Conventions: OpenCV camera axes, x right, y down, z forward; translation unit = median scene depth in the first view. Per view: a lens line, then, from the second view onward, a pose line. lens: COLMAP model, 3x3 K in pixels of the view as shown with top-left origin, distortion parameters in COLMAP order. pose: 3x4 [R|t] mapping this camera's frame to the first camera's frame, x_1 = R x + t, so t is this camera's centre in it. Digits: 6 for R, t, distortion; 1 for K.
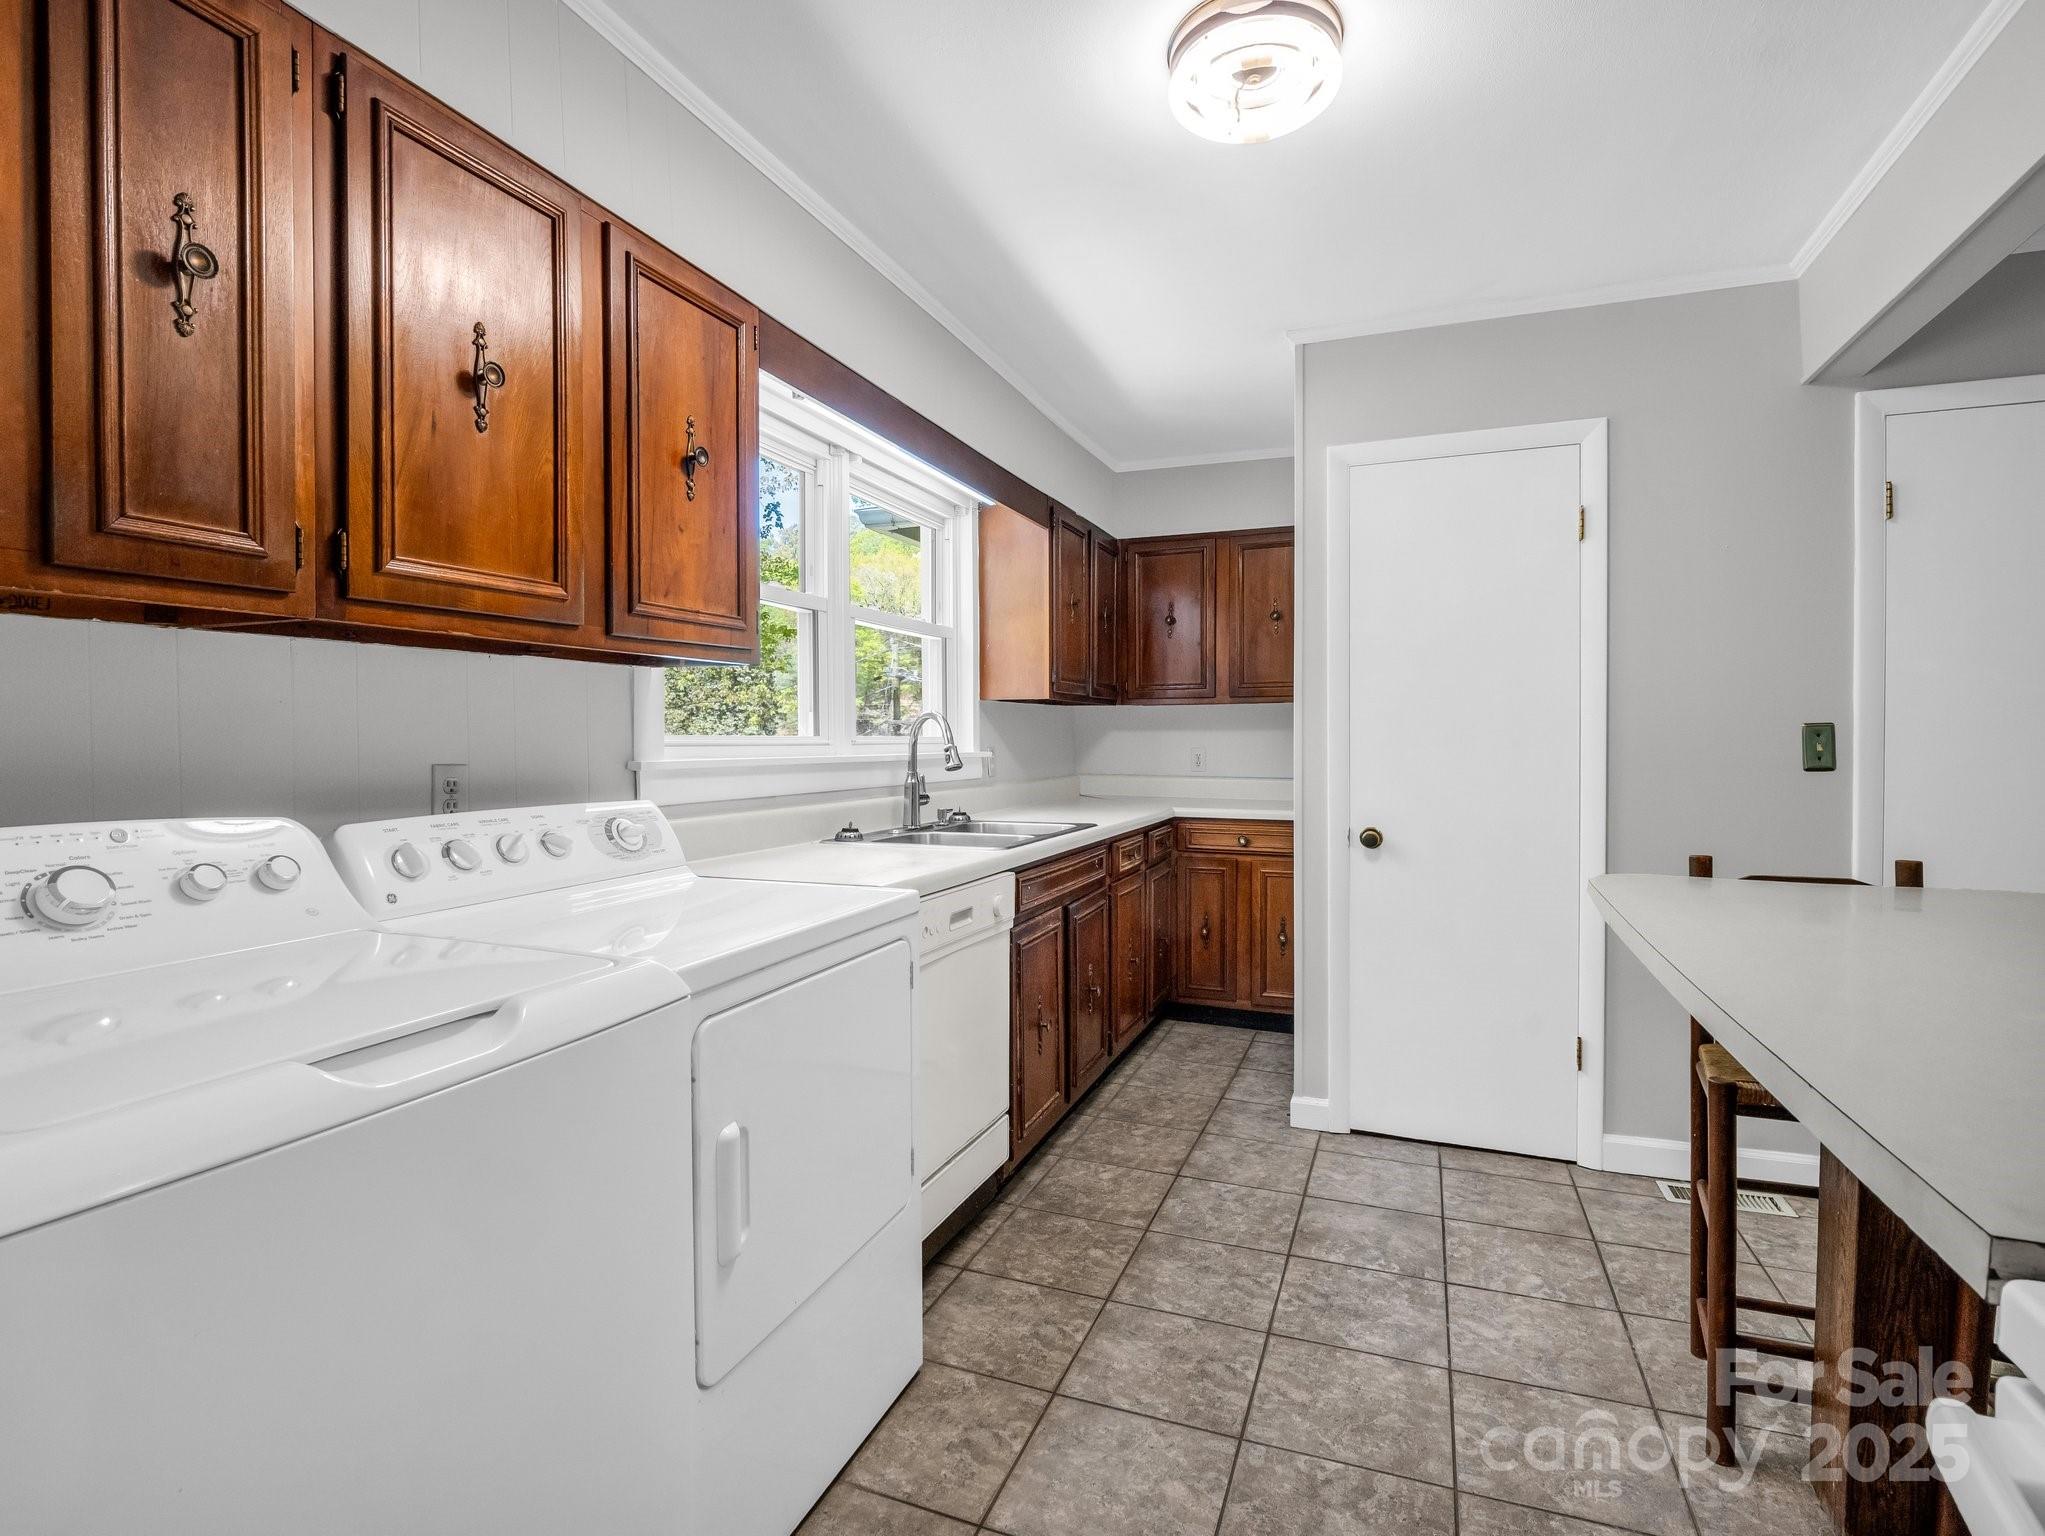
lens RADIAL K [[1025.7, 0, 1012.9], [0, 1025.7, 754.4], [0, 0, 1]] dist [-0.002578, -0.000876]
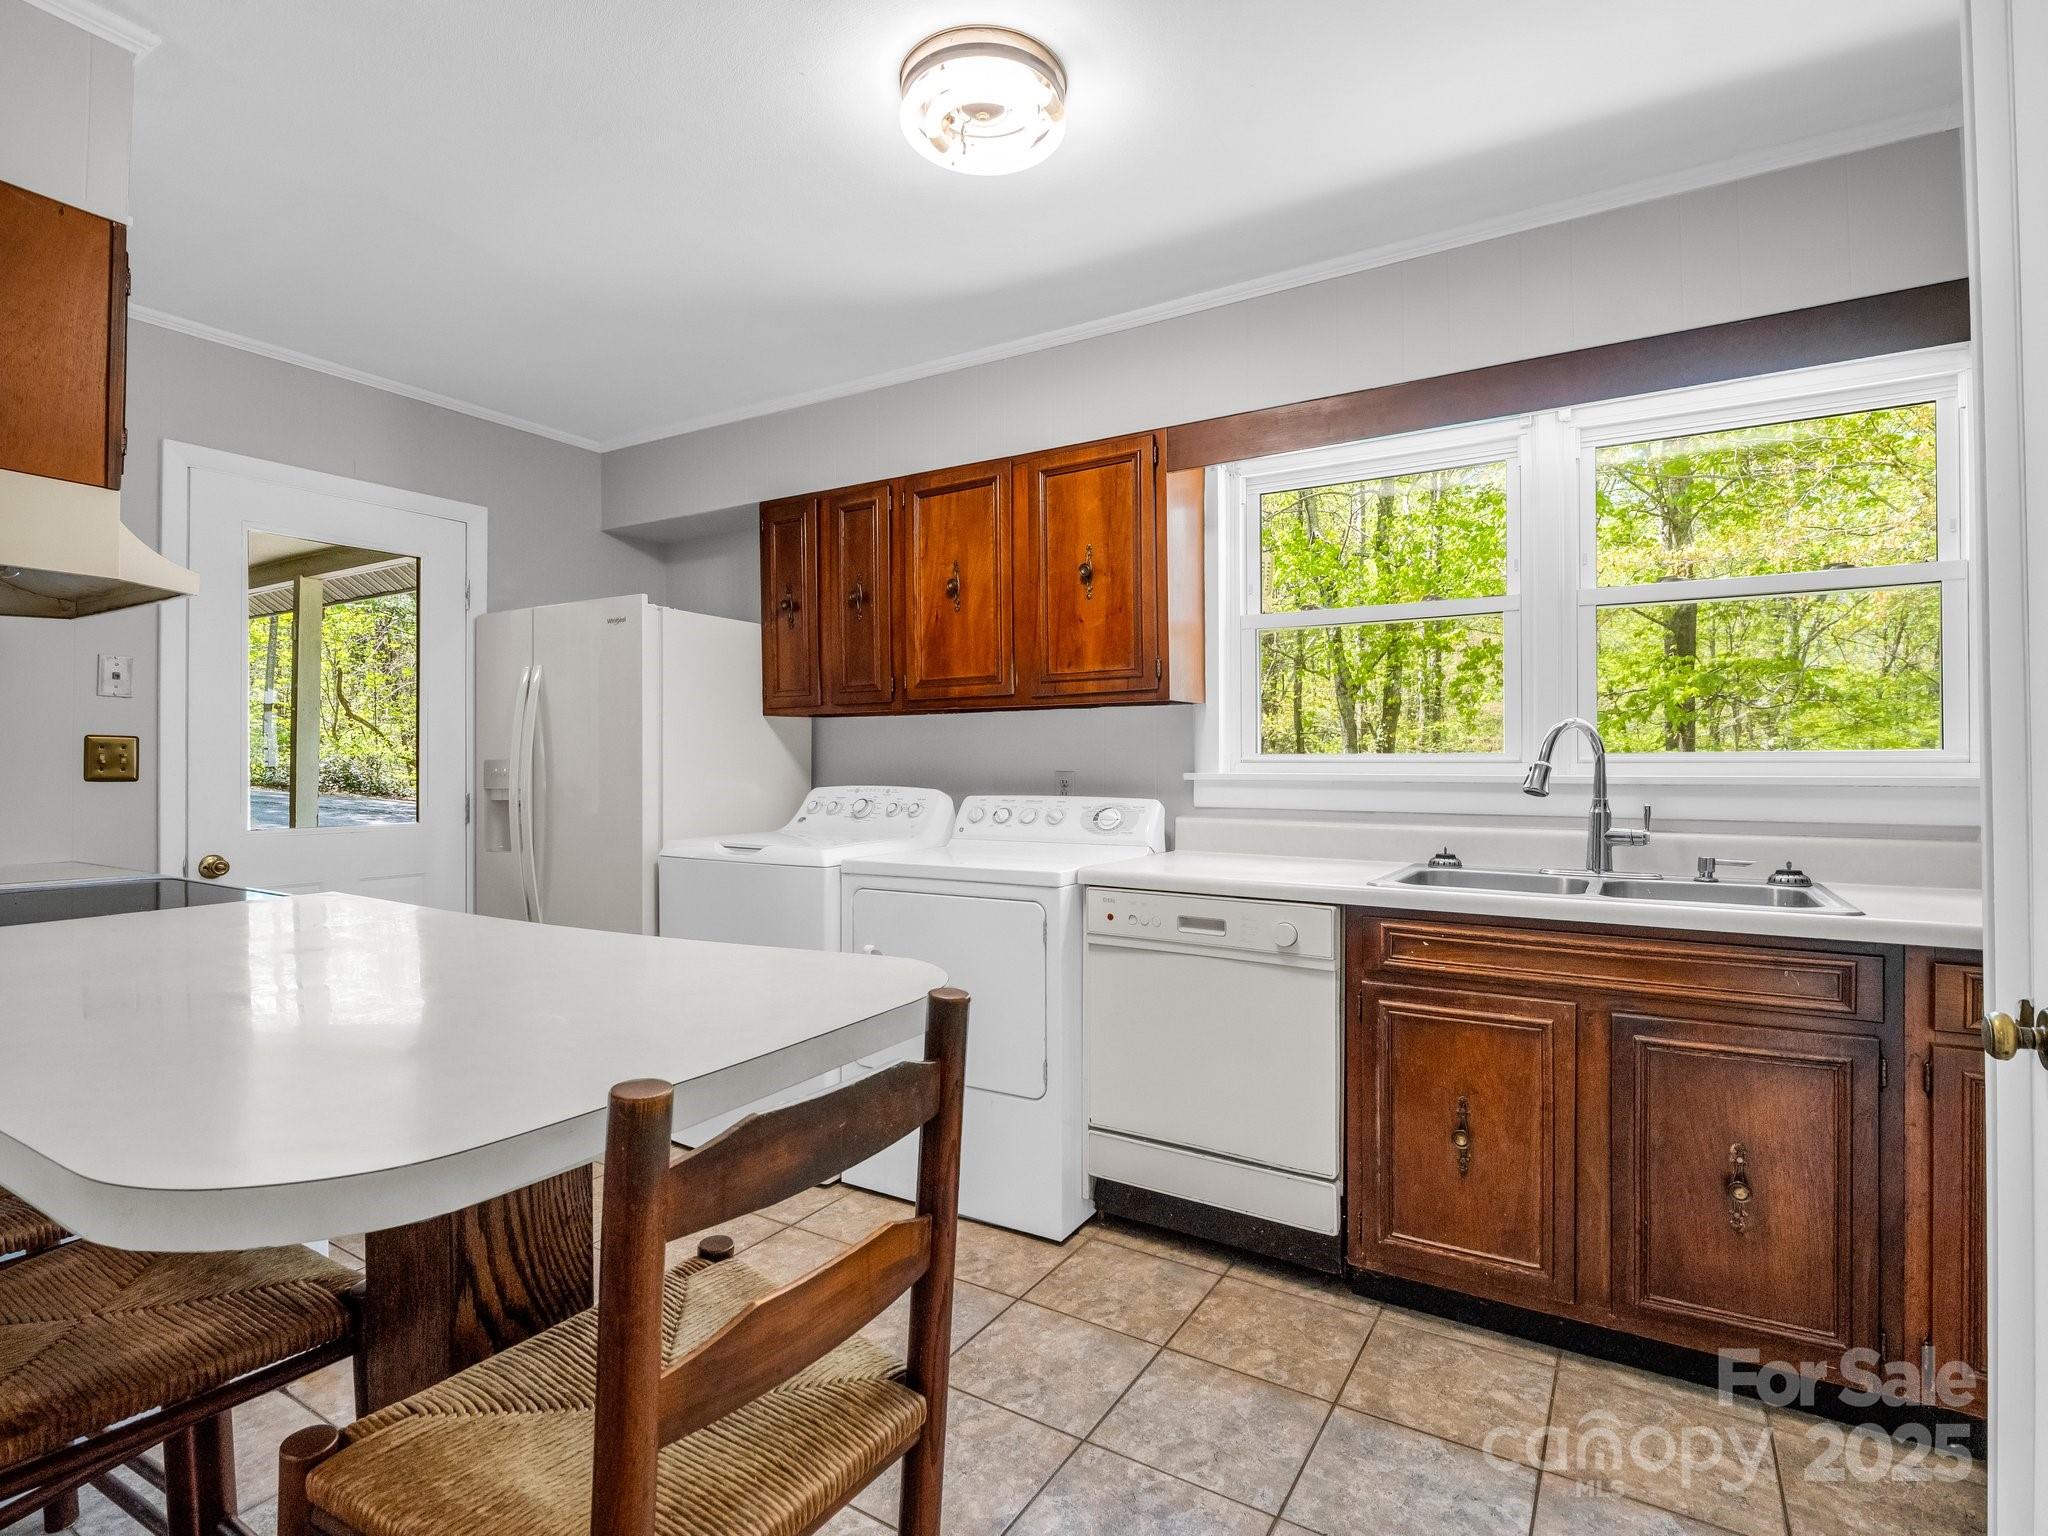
lens RADIAL K [[1015.2, 0, 1021.5], [0, 1015.2, 766.0], [0, 0, 1]] dist [-0.002181, -0.000512]
pose [[-0.171745, -0.002738, -0.985138, 0.869405], [-0.016299, 0.999867, 0.000063, 0.000057], [0.985007, 0.016068, -0.171767, 0.859293]]
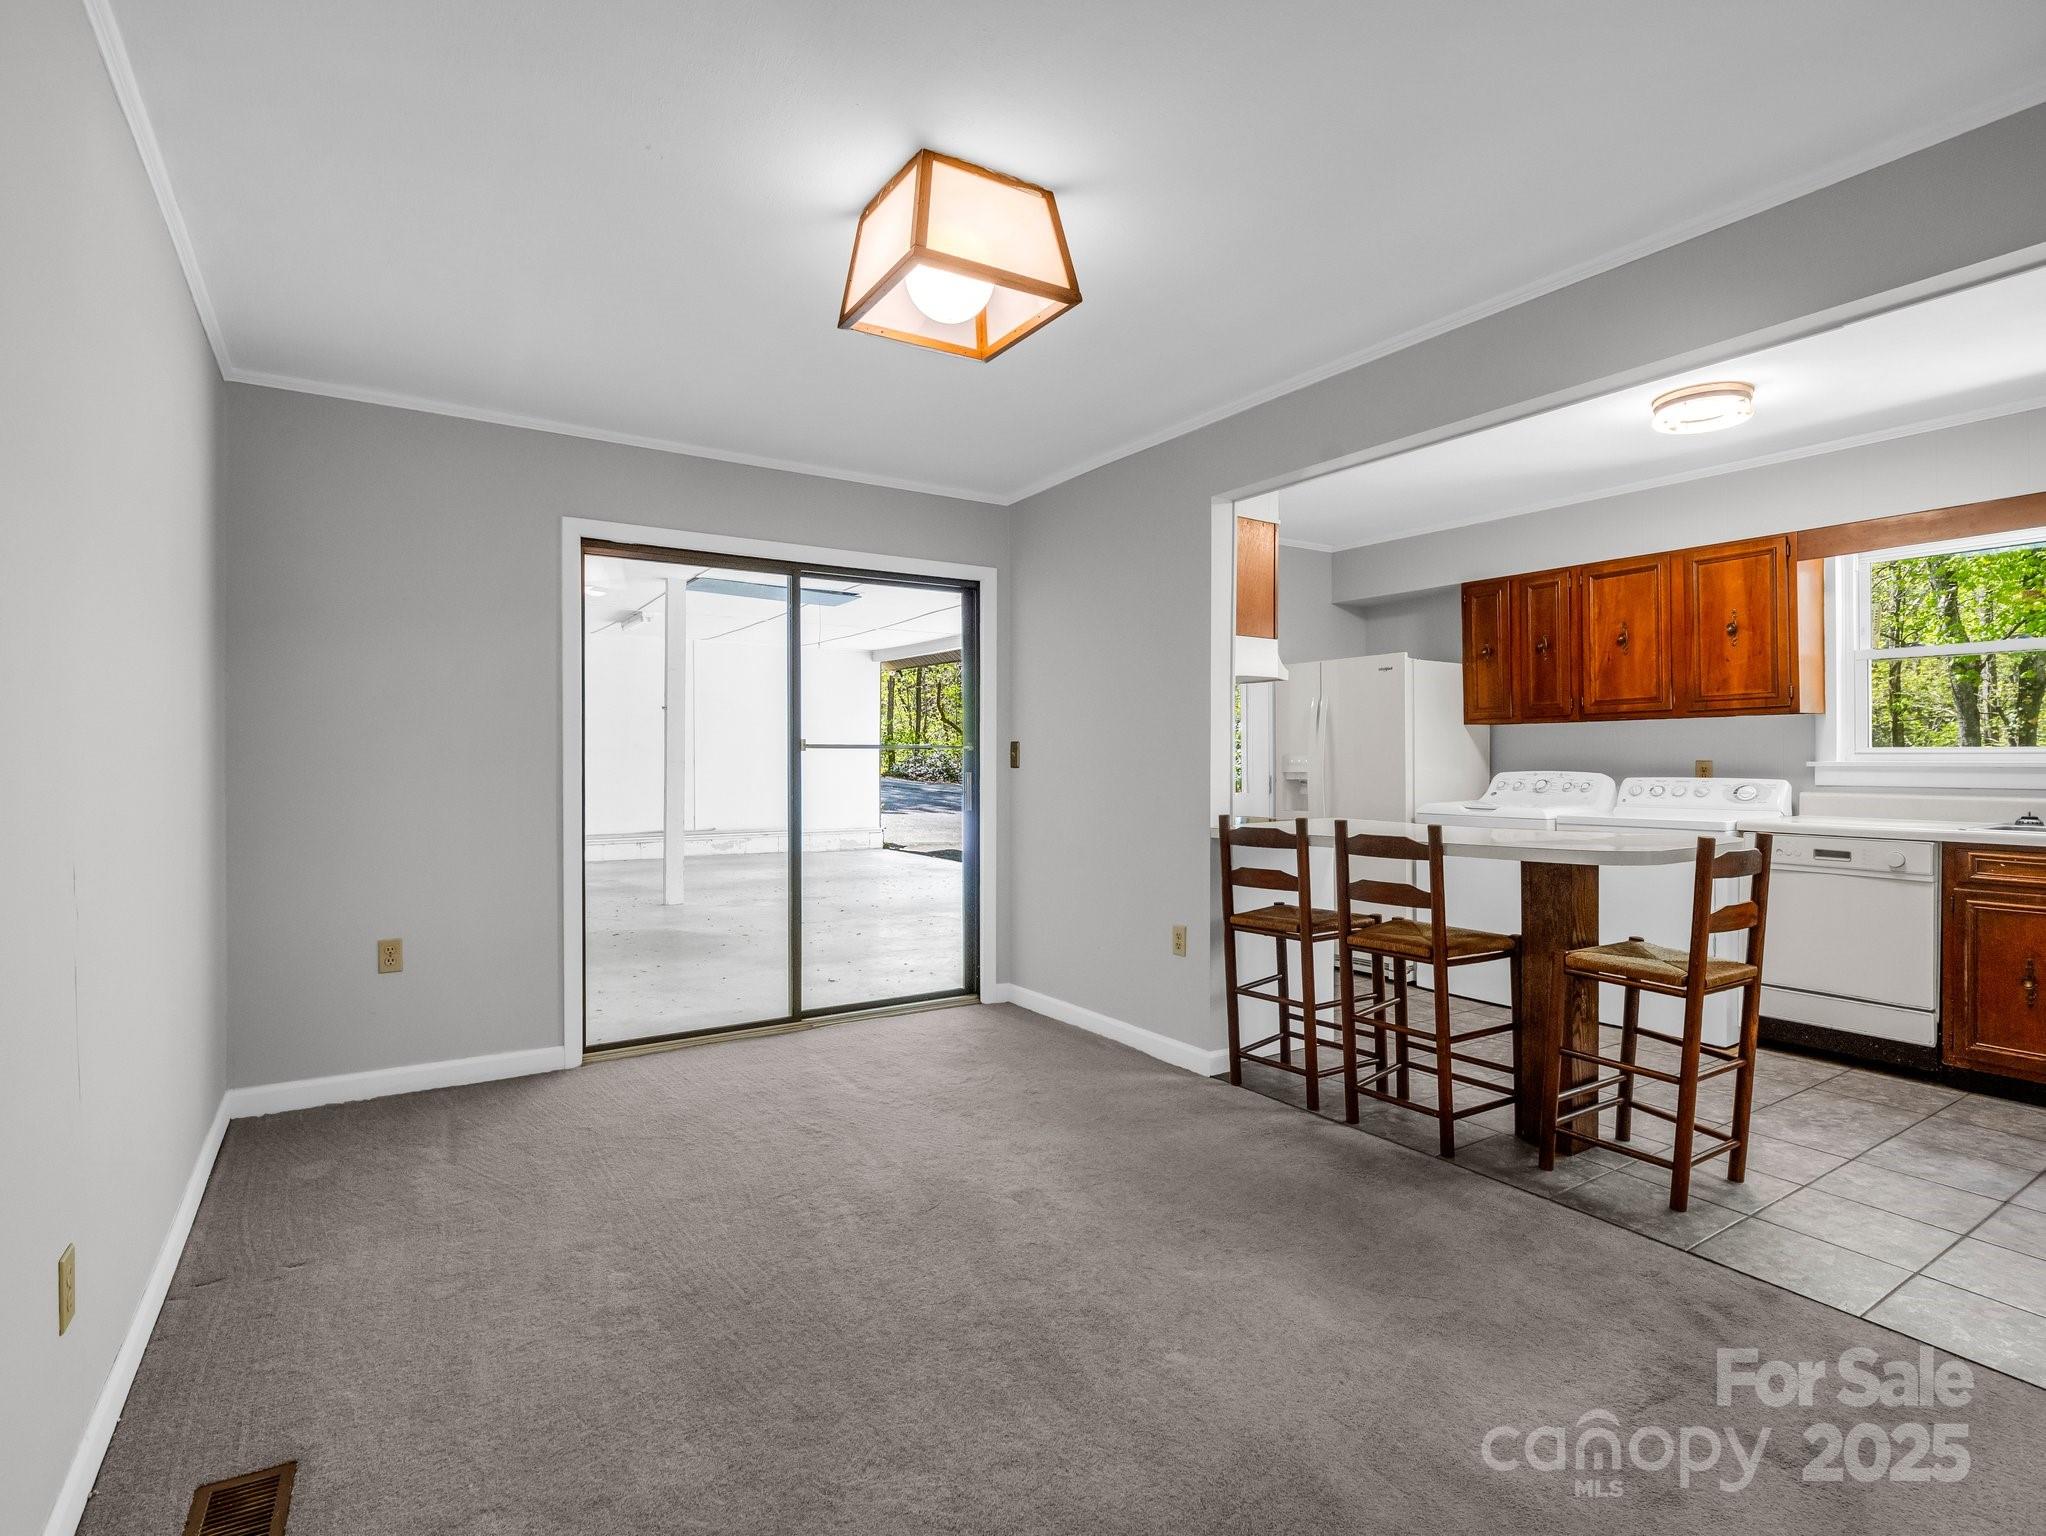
lens RADIAL K [[1039.5, 0, 1035.7], [0, 1039.5, 765.9], [0, 0, 1]] dist [-0.020744, 0.000702]
pose [[-0.568212, 0.003996, -0.822873, 1.812470], [-0.010916, 0.999864, 0.012393, 0.005241], [0.822810, 0.016025, -0.568091, 0.758571]]
